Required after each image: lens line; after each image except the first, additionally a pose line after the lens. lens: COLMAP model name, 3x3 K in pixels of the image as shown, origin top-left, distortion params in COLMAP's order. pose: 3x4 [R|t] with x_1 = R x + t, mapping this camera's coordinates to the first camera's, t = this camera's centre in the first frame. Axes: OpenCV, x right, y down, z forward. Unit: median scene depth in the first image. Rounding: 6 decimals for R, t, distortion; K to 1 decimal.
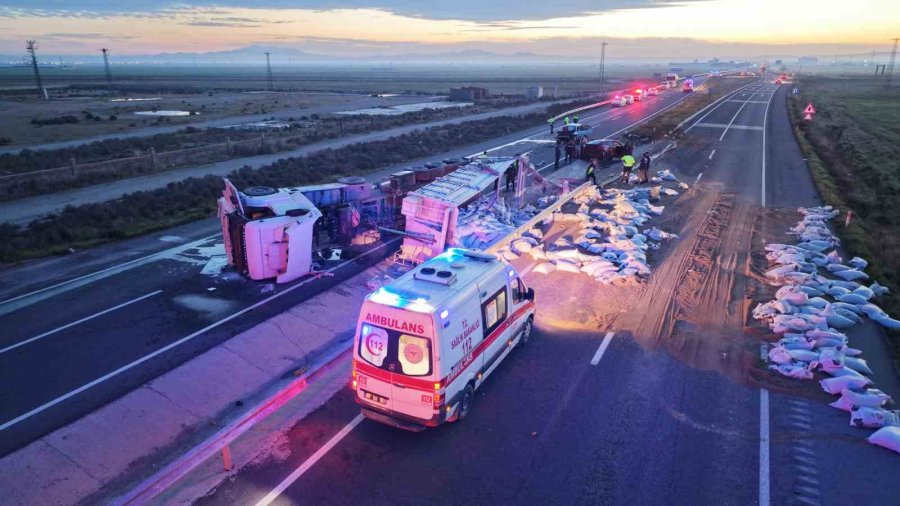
lens RADIAL K [[600.9, 0, 450.0], [0, 600.9, 253.0], [0, 0, 1]] dist [0.035241, -0.038387]
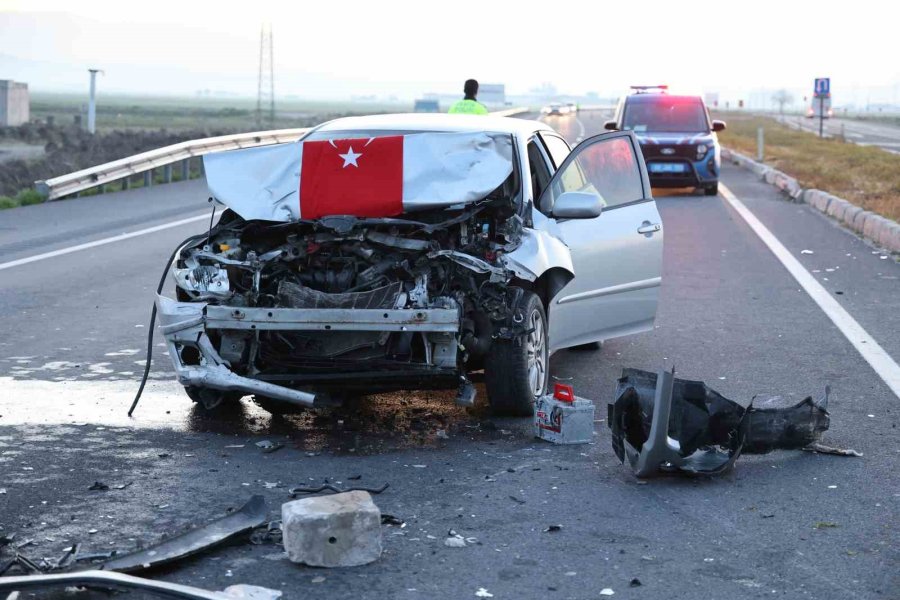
lens RADIAL K [[1890.8, 0, 450.0], [0, 1890.8, 300.0], [0, 0, 1]] dist [0.314932, -0.036630]
pose [[0.938523, -0.019443, 0.344670, 0.139794], [0.086187, 0.979993, -0.179401, -0.161850], [-0.334286, 0.198078, 0.921422, 0.832673]]
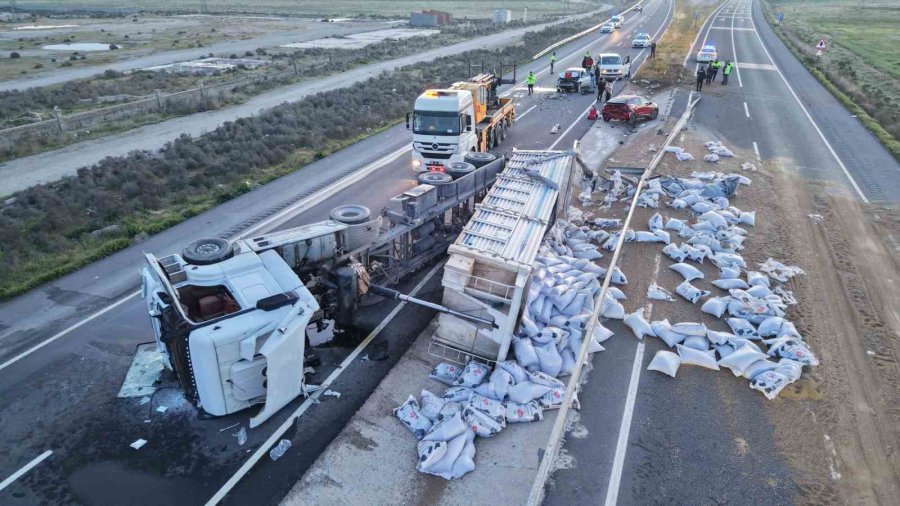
lens RADIAL K [[600.9, 0, 450.0], [0, 600.9, 253.0], [0, 0, 1]] dist [0.035241, -0.038387]
pose [[0.996757, -0.031172, 0.074182, -0.044094], [0.021744, 0.991960, 0.124668, -0.066319], [-0.077472, -0.122651, 0.989422, 0.141467]]
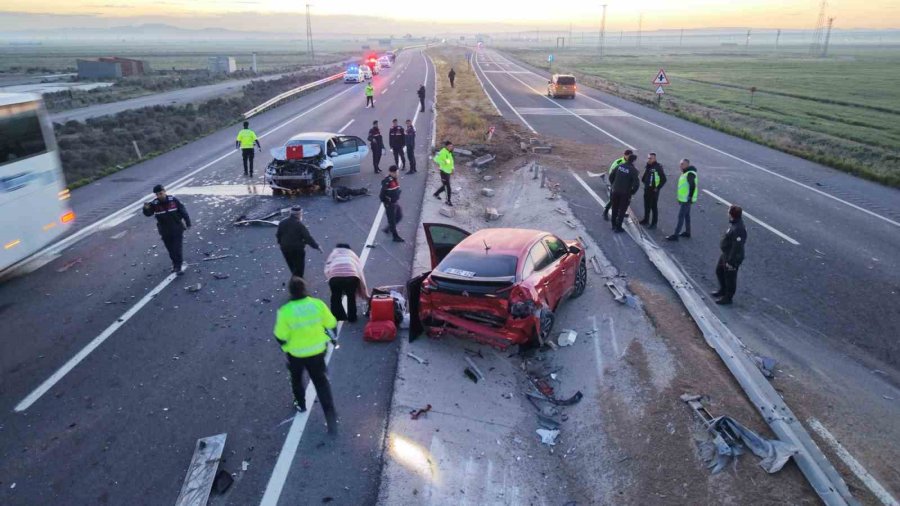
lens RADIAL K [[600.9, 0, 450.0], [0, 600.9, 253.0], [0, 0, 1]] dist [0.035241, -0.038387]
pose [[0.893692, -0.150845, 0.422564, 0.117548], [0.135909, 0.988557, 0.065451, -0.158847], [-0.427602, -0.001063, 0.903966, 0.652274]]
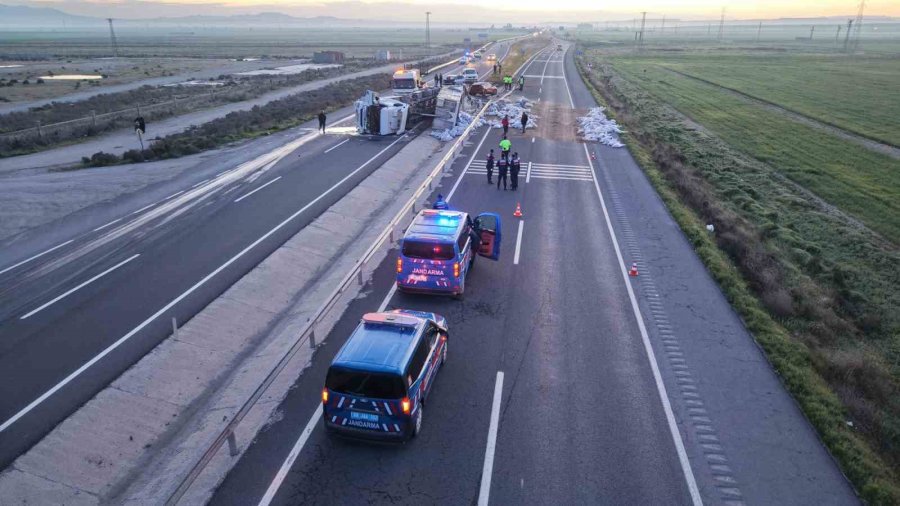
lens RADIAL K [[600.9, 0, 450.0], [0, 600.9, 253.0], [0, 0, 1]] dist [0.035241, -0.038387]
pose [[0.953133, -0.103275, 0.284379, -0.277792], [0.088095, 0.993943, 0.065699, 0.130241], [-0.289442, -0.037567, 0.956458, -0.459880]]
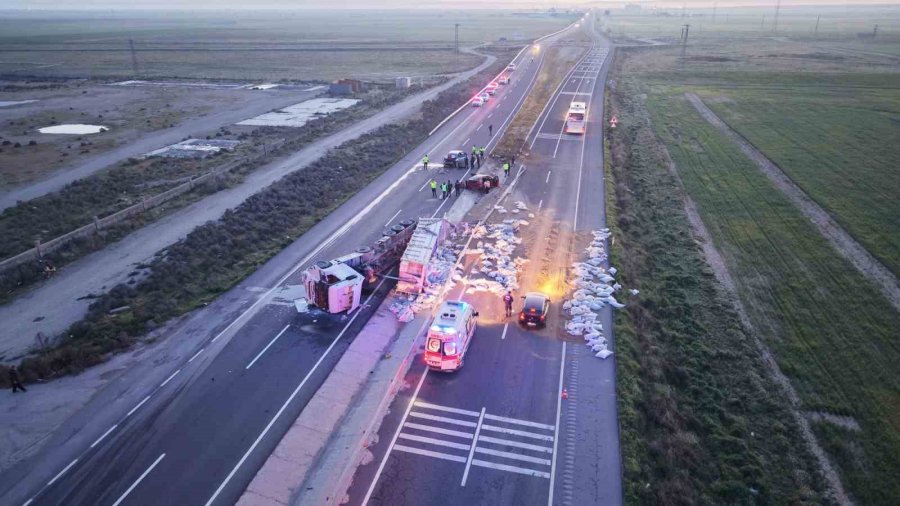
lens RADIAL K [[600.9, 0, 450.0], [0, 600.9, 253.0], [0, 0, 1]] dist [0.035241, -0.038387]
pose [[0.971538, -0.088084, 0.219900, -0.130117], [0.069880, 0.993555, 0.089246, -0.107759], [-0.226344, -0.071339, 0.971432, -0.357490]]
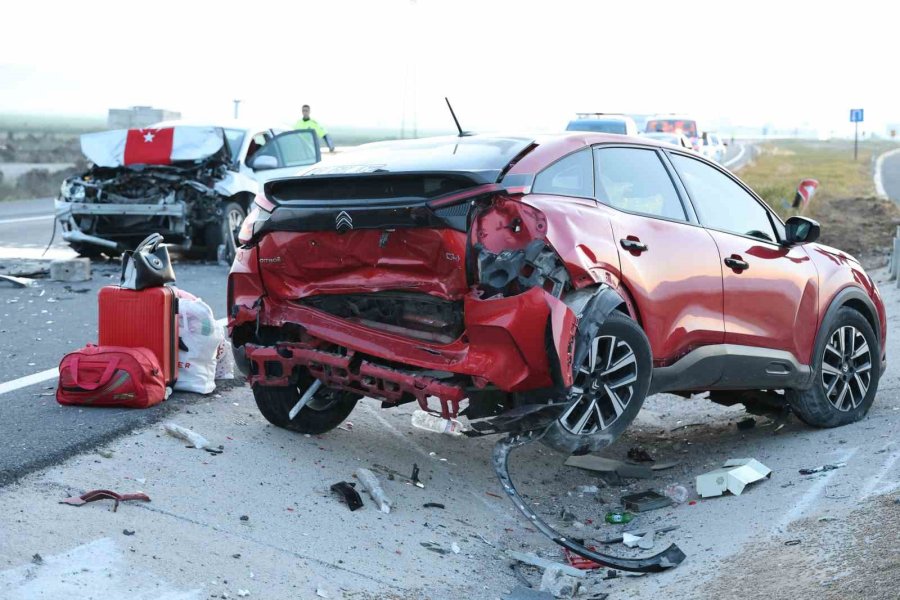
lens RADIAL K [[1890.8, 0, 450.0], [0, 1890.8, 300.0], [0, 0, 1]] dist [0.314932, -0.036630]
pose [[0.967222, 0.000634, 0.253932, 0.153373], [0.052298, 0.978062, -0.201642, -0.100785], [-0.248489, 0.208313, 0.945970, 0.643630]]
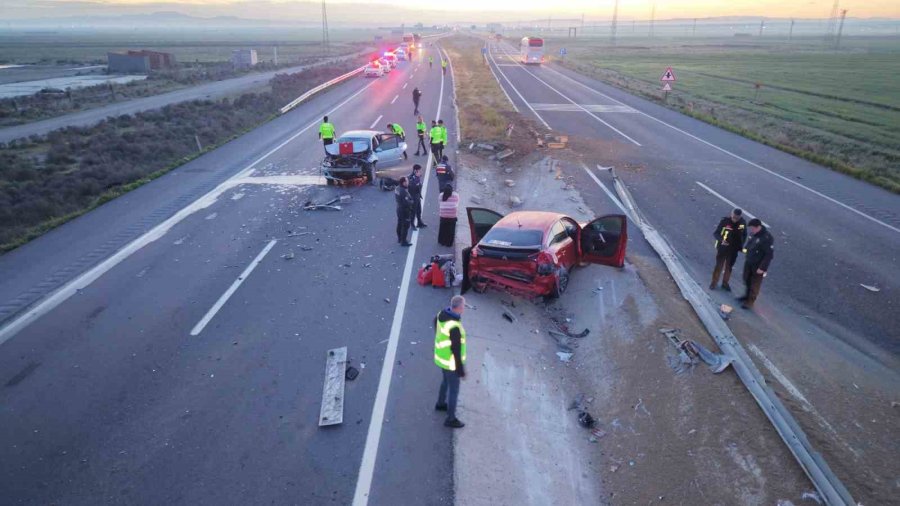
lens RADIAL K [[600.9, 0, 450.0], [0, 600.9, 253.0], [0, 0, 1]] dist [0.035241, -0.038387]
pose [[0.901080, -0.150775, 0.406598, 0.081902], [0.129416, 0.988382, 0.079707, -0.158870], [-0.413892, -0.019202, 0.910123, 0.605971]]
